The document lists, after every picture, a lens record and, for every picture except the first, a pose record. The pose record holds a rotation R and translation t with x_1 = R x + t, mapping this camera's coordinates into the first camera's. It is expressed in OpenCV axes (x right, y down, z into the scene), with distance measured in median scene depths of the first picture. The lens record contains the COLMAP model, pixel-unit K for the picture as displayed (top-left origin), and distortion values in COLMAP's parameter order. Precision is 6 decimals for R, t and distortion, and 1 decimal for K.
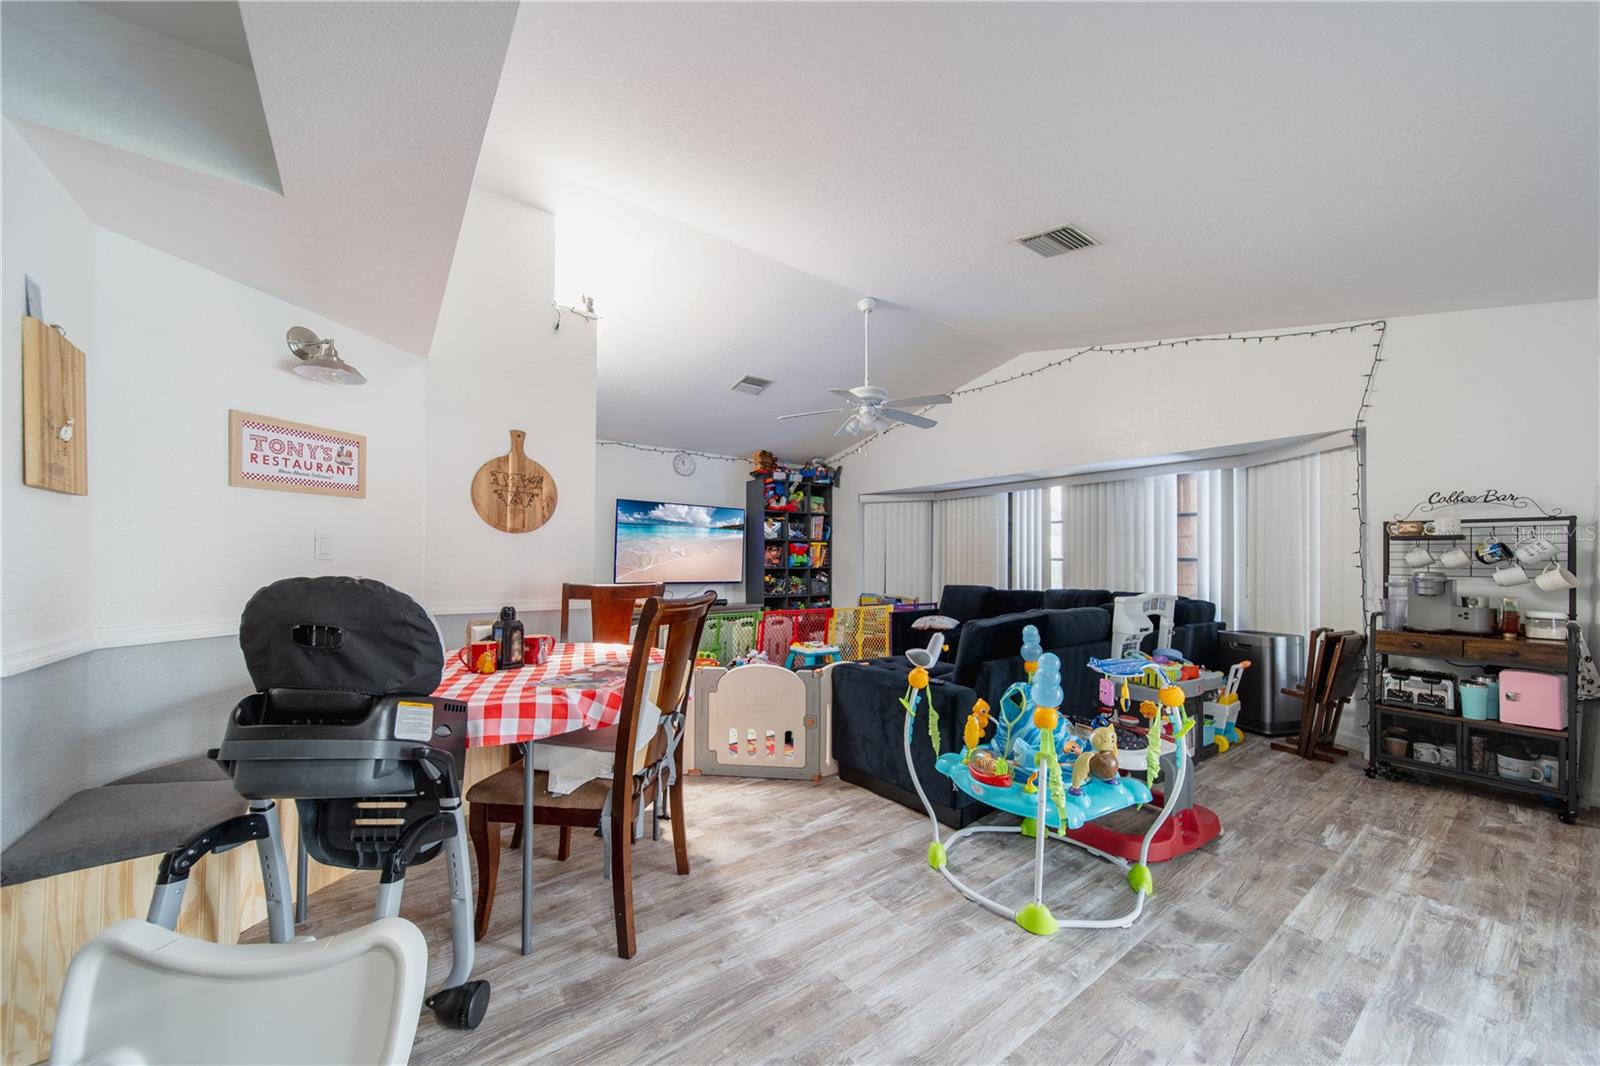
lens RADIAL K [[559.7, 0, 778.1], [0, 559.7, 551.7], [0, 0, 1]] dist [0.008105, -0.000064]
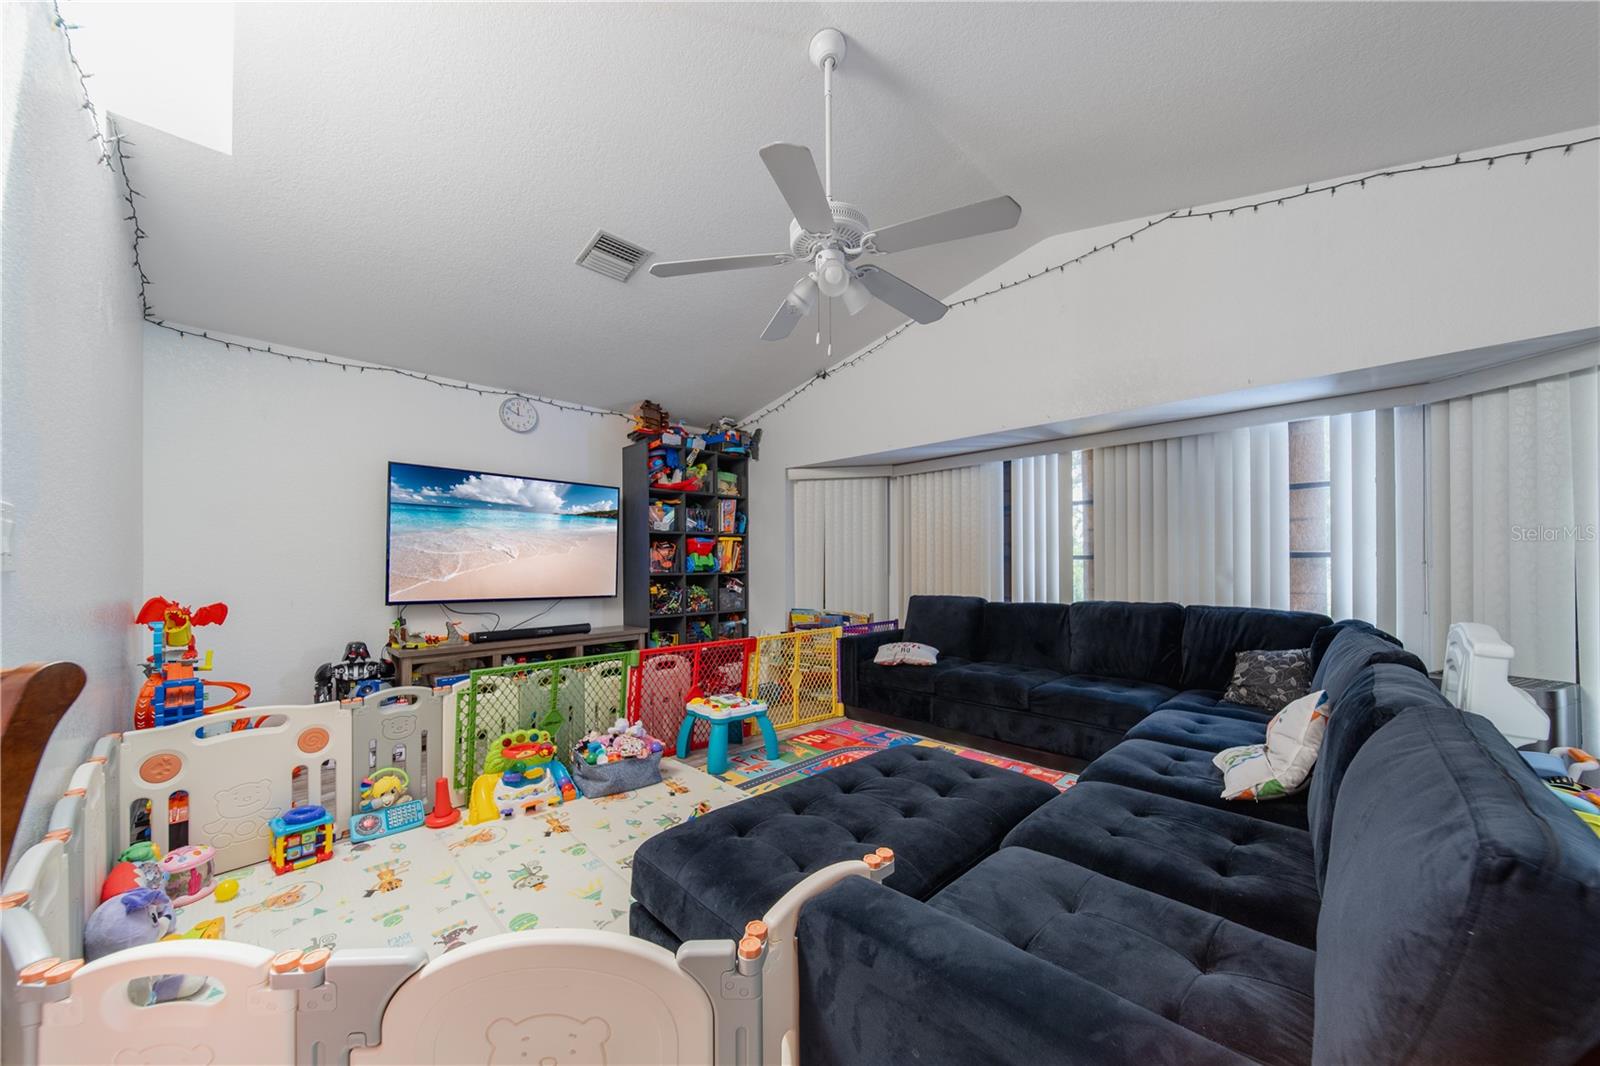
lens RADIAL K [[576.8, 0, 785.3], [0, 576.8, 560.7], [0, 0, 1]] dist [0.000472, 0.000001]
pose [[0.984688, -0.010489, 0.174012, 0.016109], [0.008380, 0.999882, 0.012848, 0.004882], [-0.174126, -0.011193, 0.984660, 0.298237]]
